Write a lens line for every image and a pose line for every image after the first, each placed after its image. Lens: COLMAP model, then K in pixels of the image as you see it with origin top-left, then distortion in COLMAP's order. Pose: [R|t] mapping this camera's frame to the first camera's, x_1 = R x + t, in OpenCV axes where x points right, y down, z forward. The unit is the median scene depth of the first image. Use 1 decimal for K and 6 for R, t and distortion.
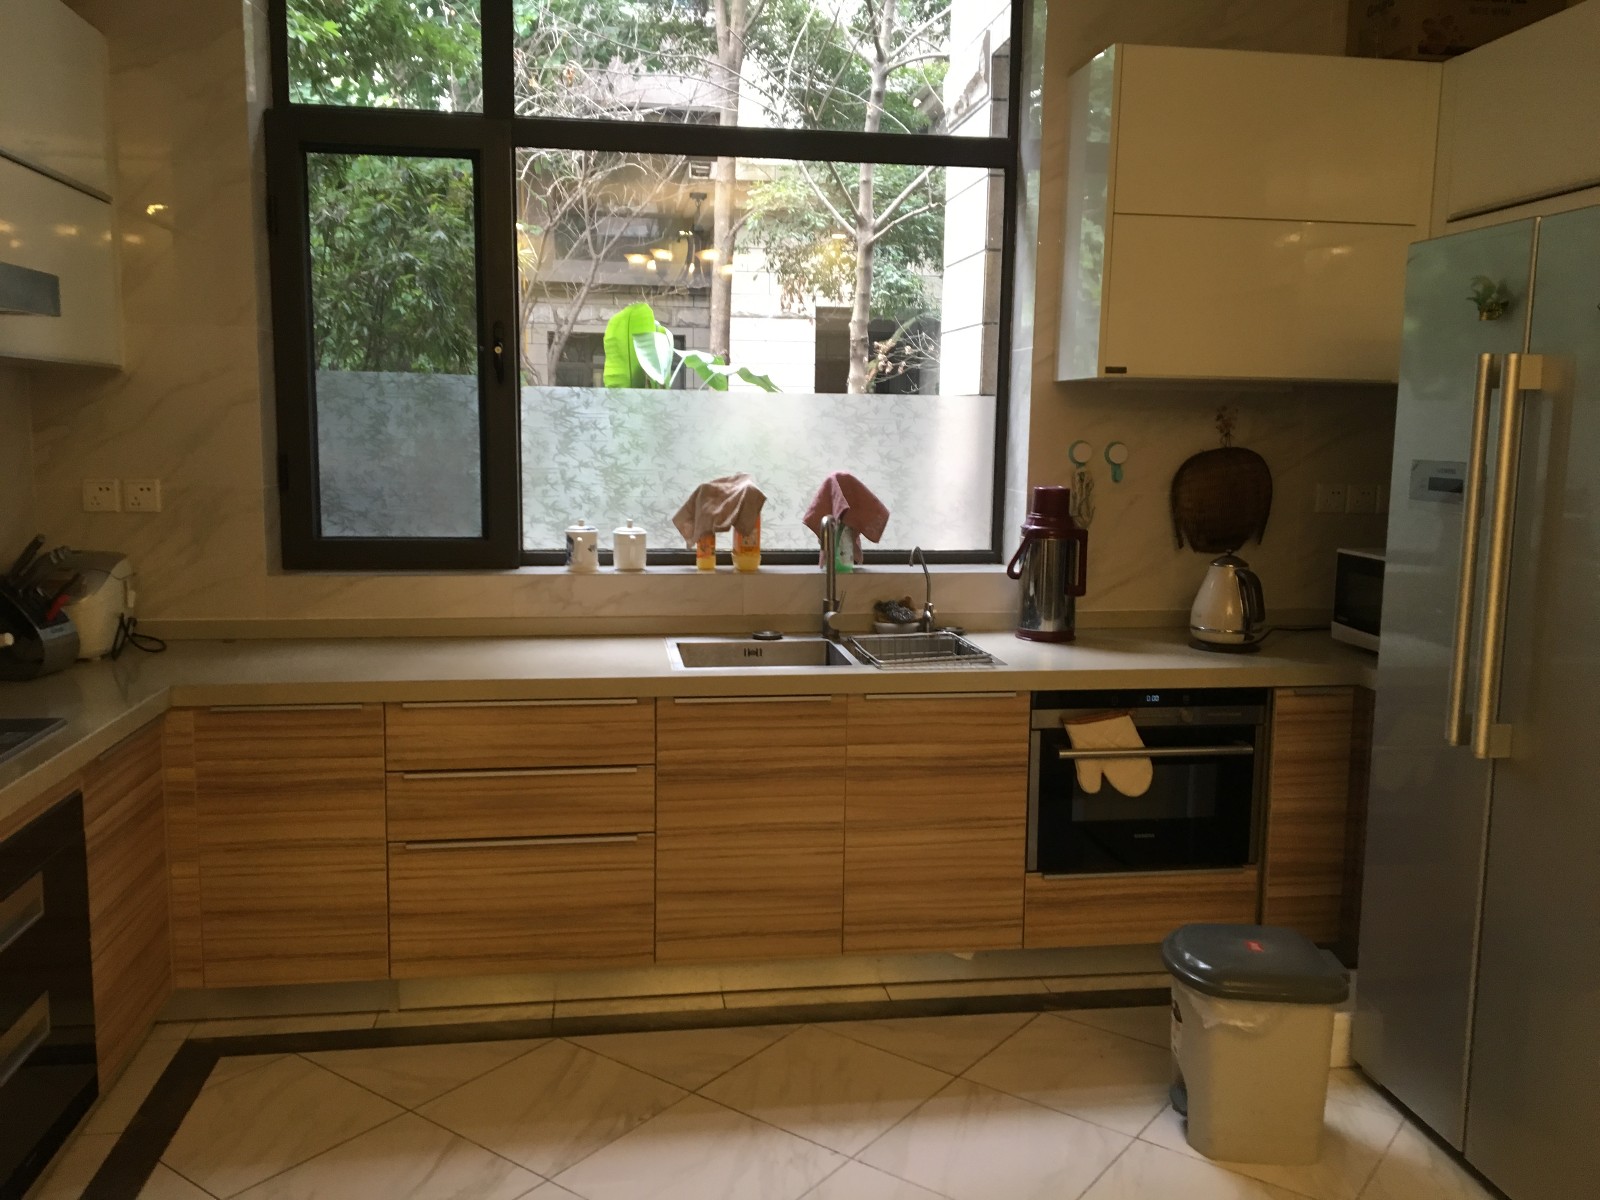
lens RADIAL K [[1346.9, 0, 799.7], [0, 1346.9, 596.7], [0, 0, 1]] dist [0.015433, -0.000657]
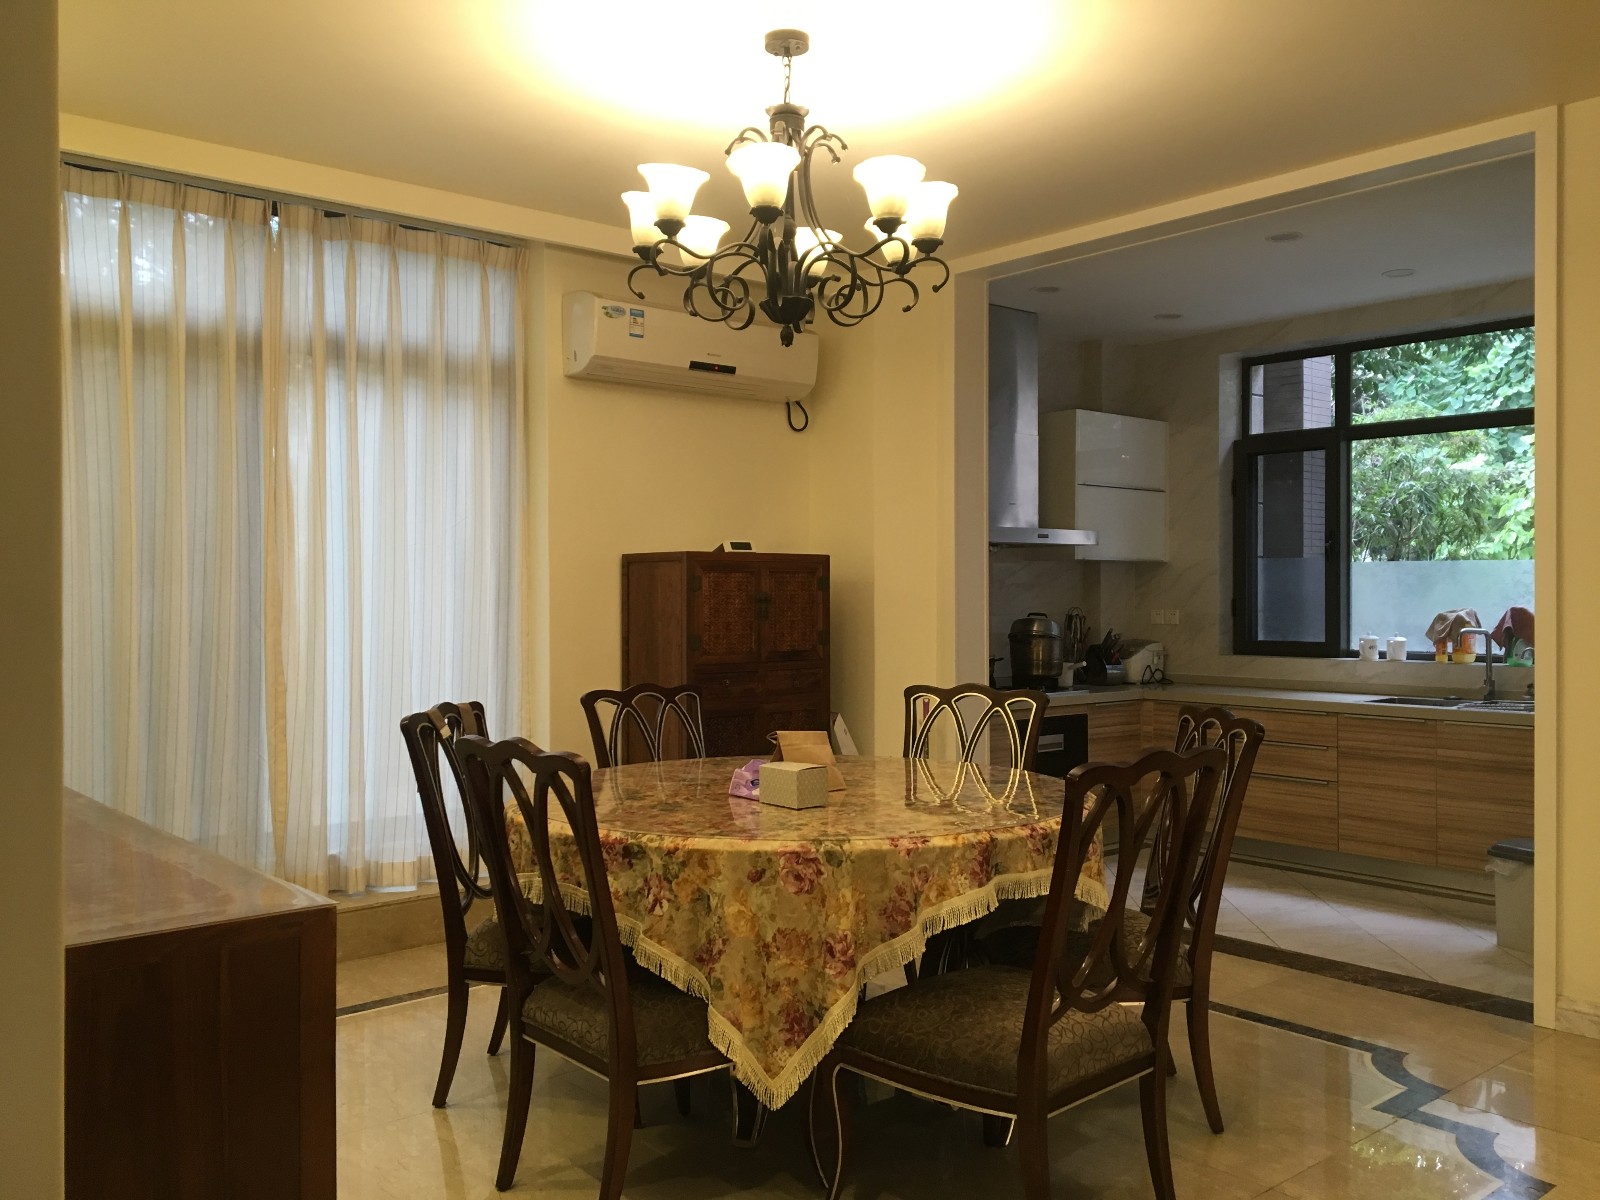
lens RADIAL K [[1346.9, 0, 800.0], [0, 1346.9, 598.0], [0, 0, 1]] dist [0.015433, -0.000657]
pose [[0.538923, -0.009960, -0.842296, 1.127530], [-0.106251, 0.991140, -0.079702, 0.145222], [0.835627, 0.132448, 0.533089, -0.754426]]
